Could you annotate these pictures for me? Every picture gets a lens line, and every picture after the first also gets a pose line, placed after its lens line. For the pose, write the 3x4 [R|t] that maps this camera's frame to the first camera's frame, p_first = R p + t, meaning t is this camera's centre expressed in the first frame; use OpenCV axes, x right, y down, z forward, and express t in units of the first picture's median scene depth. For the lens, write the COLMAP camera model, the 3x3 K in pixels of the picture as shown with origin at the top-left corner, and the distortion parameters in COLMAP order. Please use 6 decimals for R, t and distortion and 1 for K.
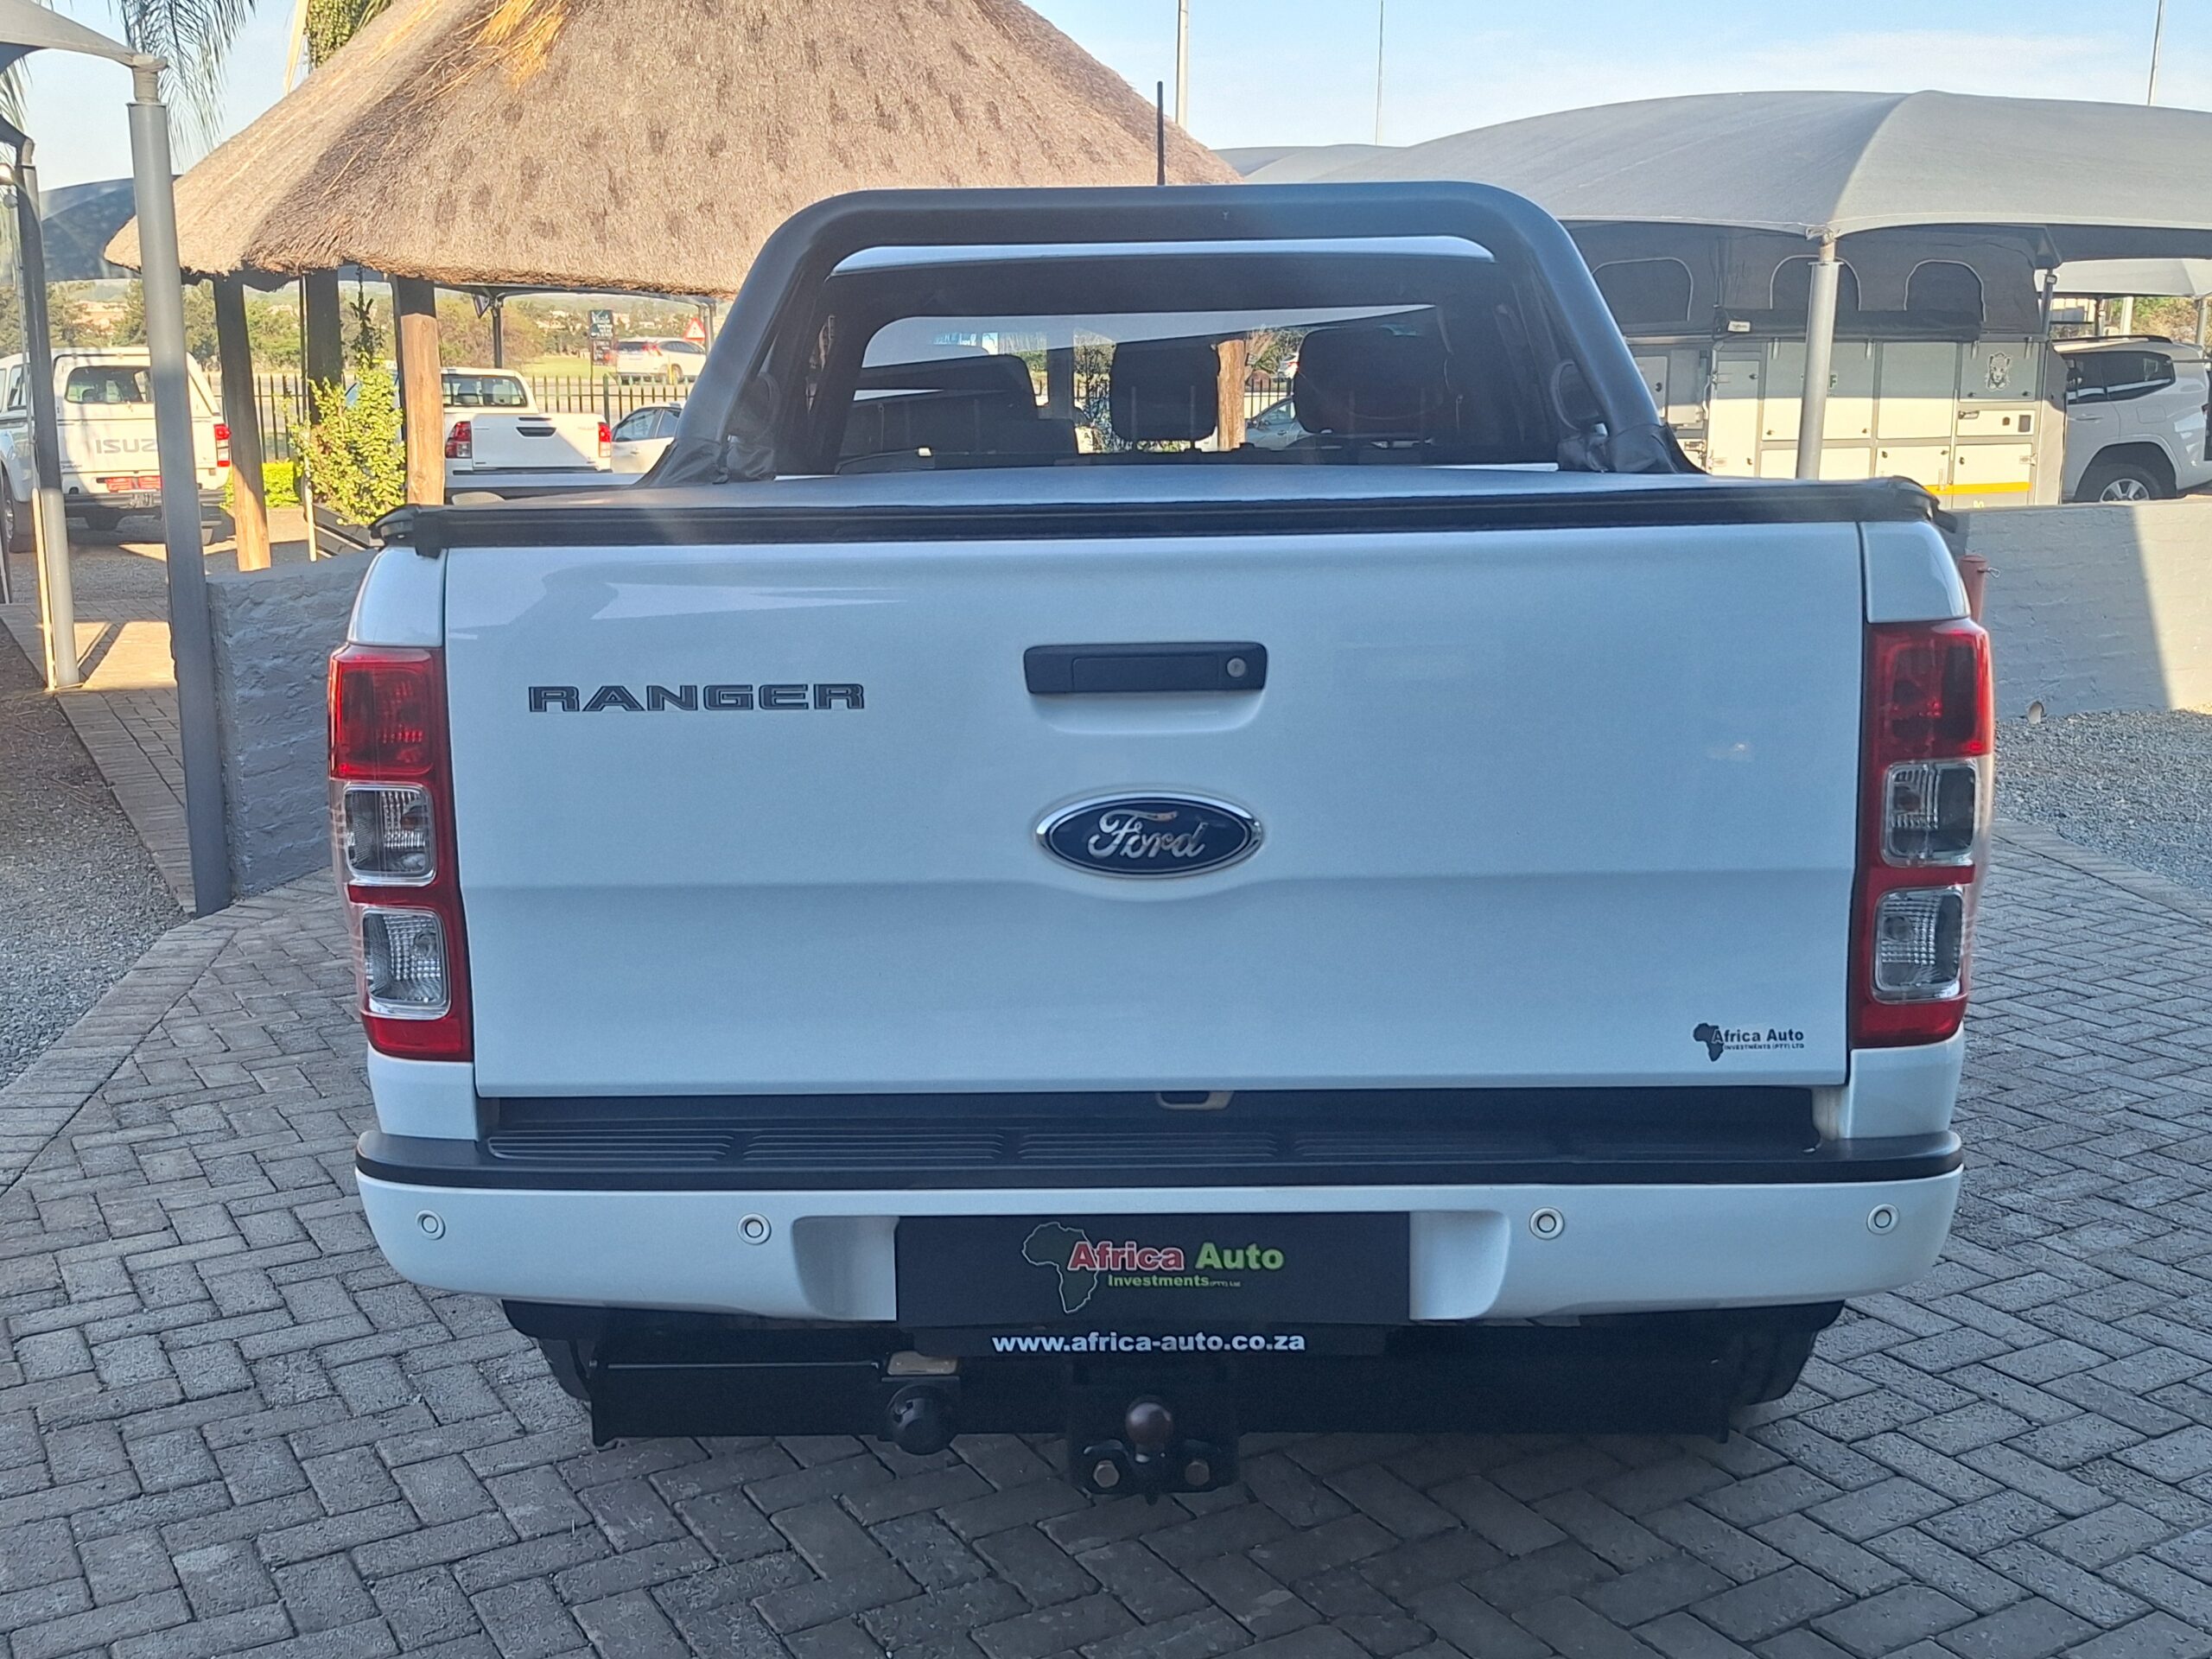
lens RADIAL K [[2195.5, 0, 1109.0], [0, 2195.5, 822.0], [0, 0, 1]] dist [0.080612, 0.000000]
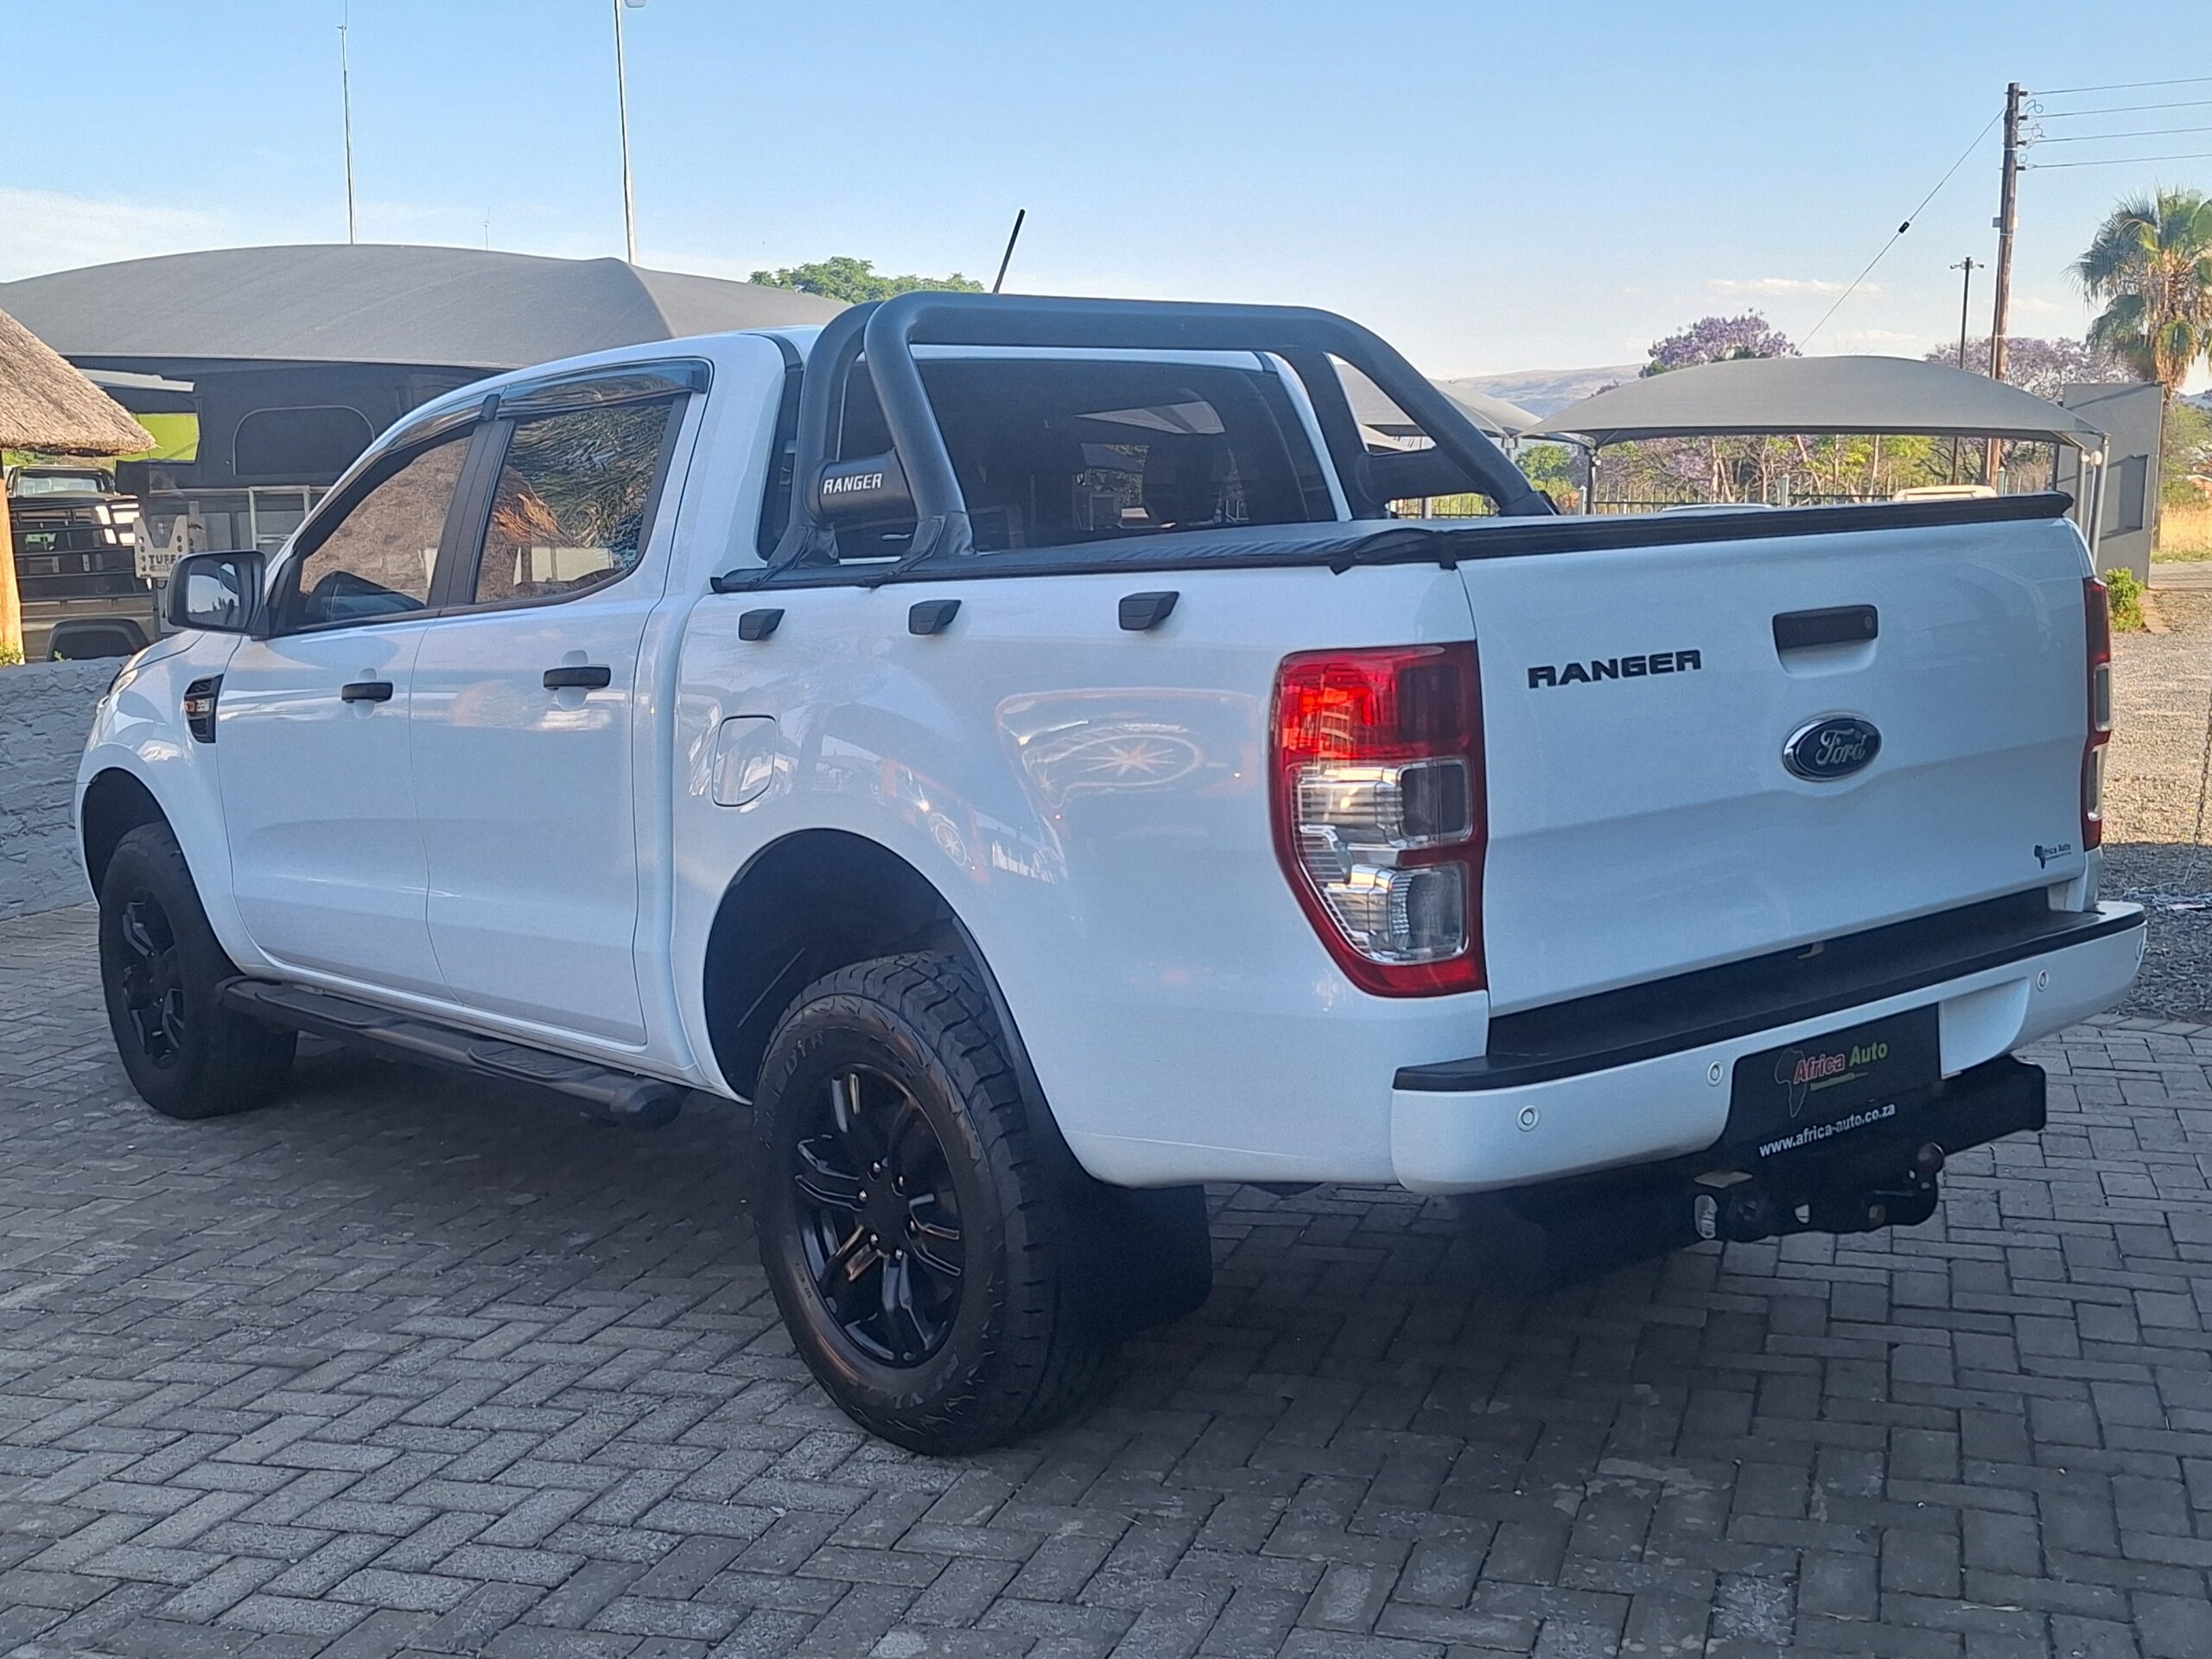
lens RADIAL K [[2452.6, 0, 1117.9], [0, 2452.6, 838.3], [0, 0, 1]] dist [0.078439, 0.000000]
pose [[0.753698, -0.102637, 0.649157, -1.289054], [0.147833, 0.988894, -0.015288, 0.018840], [-0.640379, 0.107489, 0.760501, 0.109951]]
